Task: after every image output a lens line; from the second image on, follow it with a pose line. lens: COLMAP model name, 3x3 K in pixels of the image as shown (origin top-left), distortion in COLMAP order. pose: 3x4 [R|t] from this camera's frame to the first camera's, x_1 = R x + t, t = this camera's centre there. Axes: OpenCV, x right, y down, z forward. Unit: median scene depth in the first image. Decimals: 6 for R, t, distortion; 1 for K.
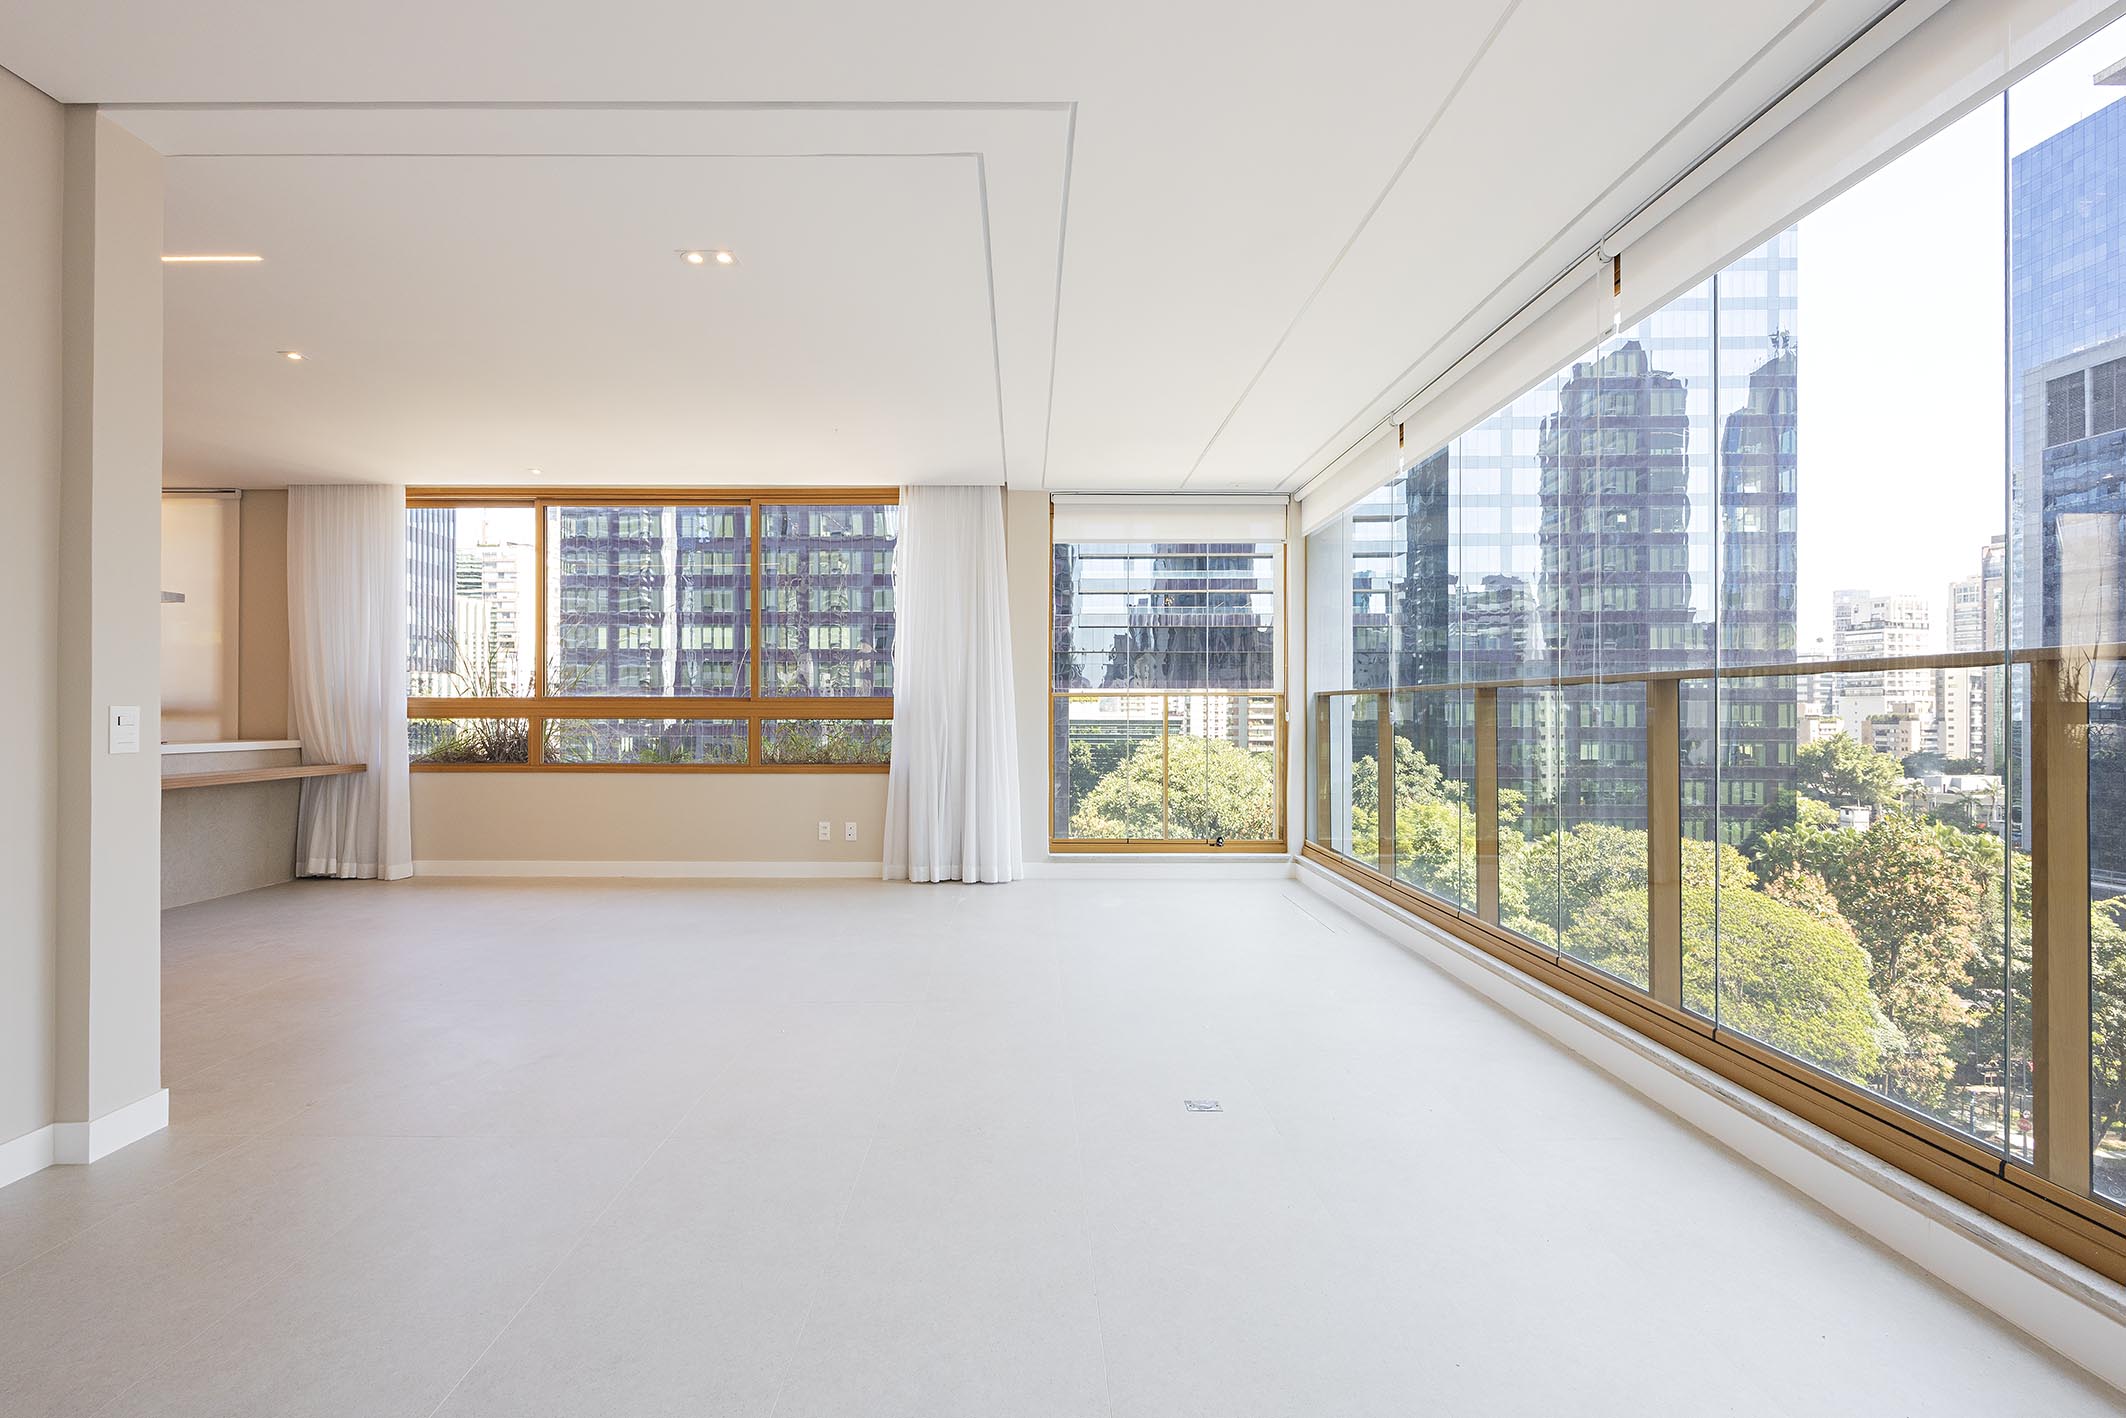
lens RADIAL K [[861.0, 0, 1015.2], [0, 861.0, 709.7], [0, 0, 1]] dist [-0.002125, -0.000312]
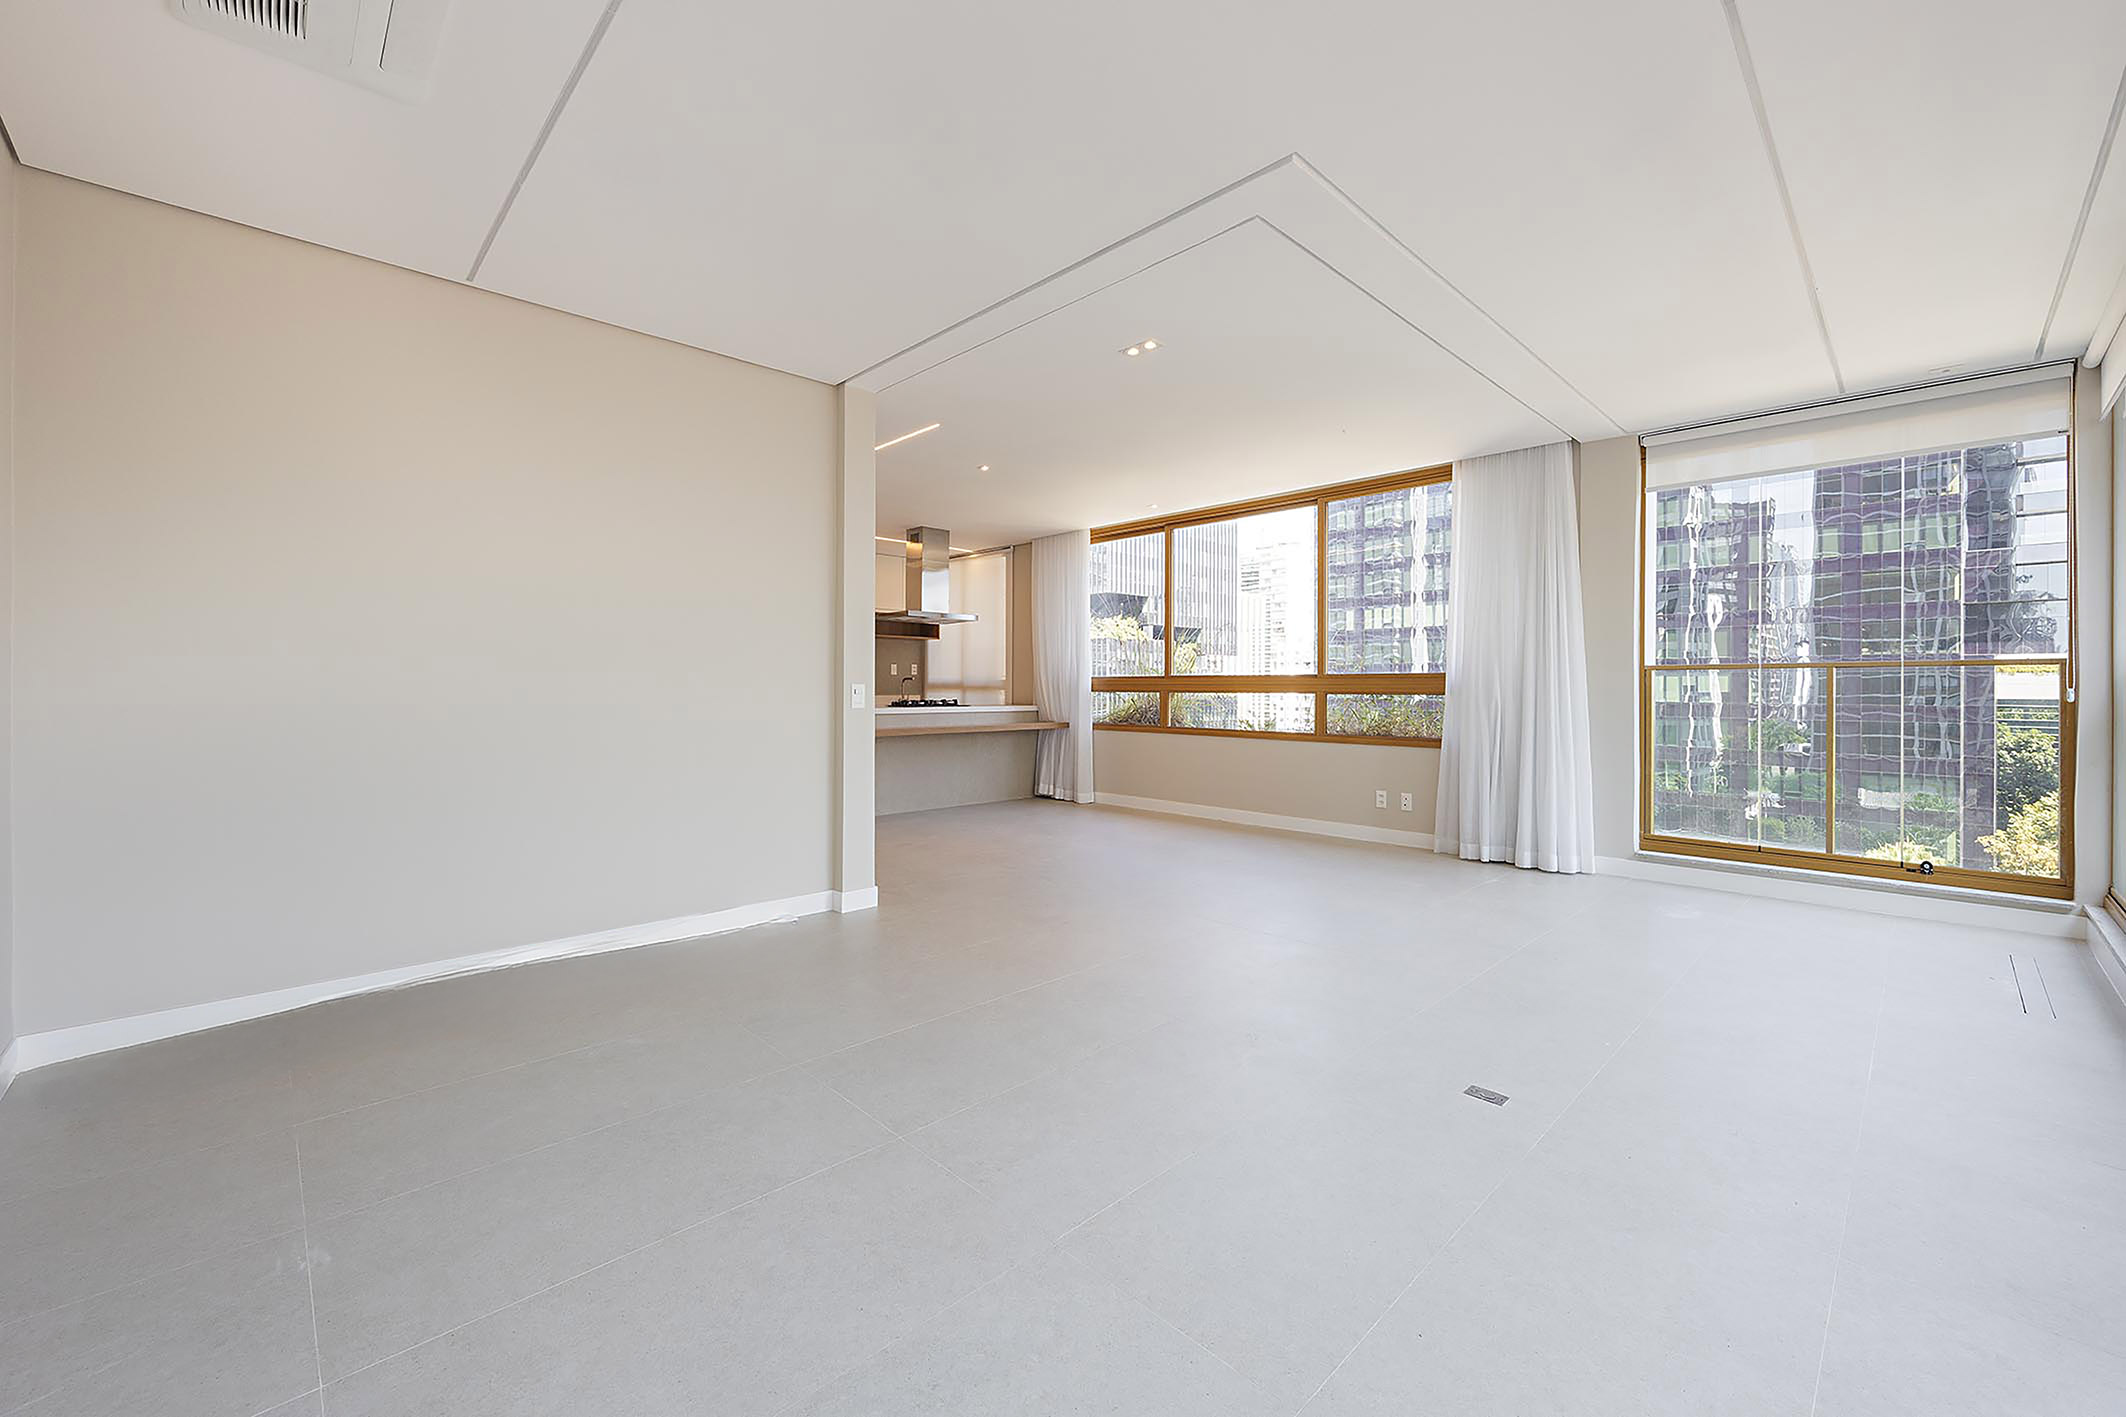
lens RADIAL K [[831.8, 0, 1081.0], [0, 831.8, 686.9], [0, 0, 1]] dist [-0.001097, -0.000409]
pose [[0.710514, 0.000629, -0.703683, 0.217411], [0.000794, 0.999998, 0.001696, -0.000250], [0.703683, -0.001764, 0.710512, 0.005400]]
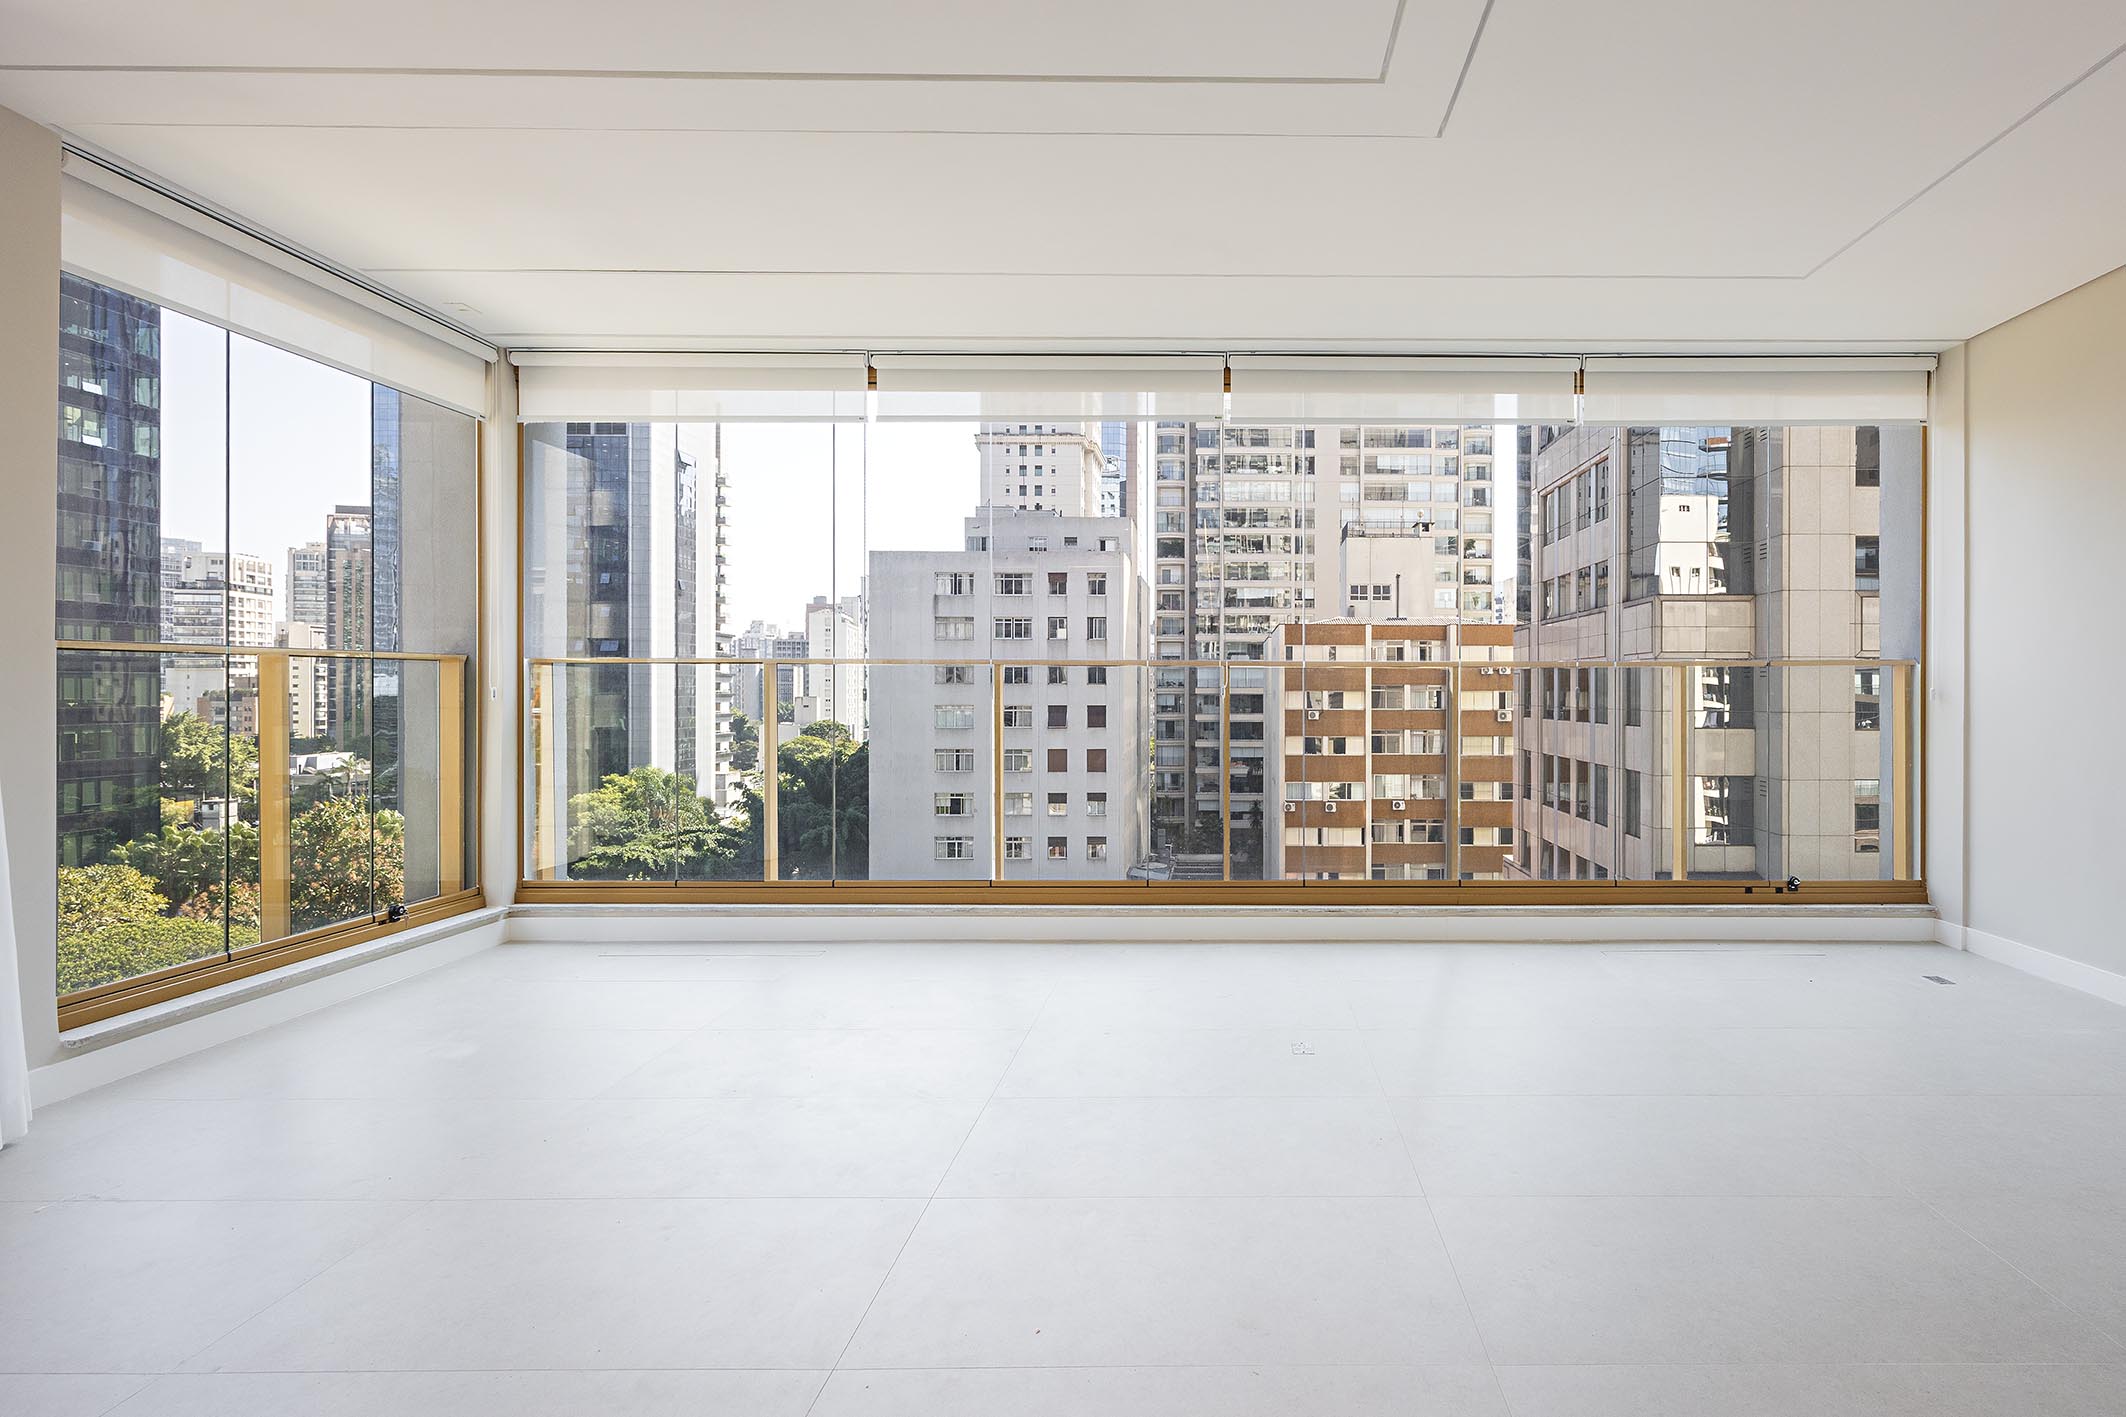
lens RADIAL K [[952.6, 0, 1271.9], [0, 952.6, 688.4], [0, 0, 1]] dist [0.001102, 0.000038]
pose [[-0.025100, -0.000737, 0.999685, -0.396324], [-0.003382, 0.999994, 0.000653, 0.001415], [-0.999679, -0.003365, -0.025103, 0.429077]]
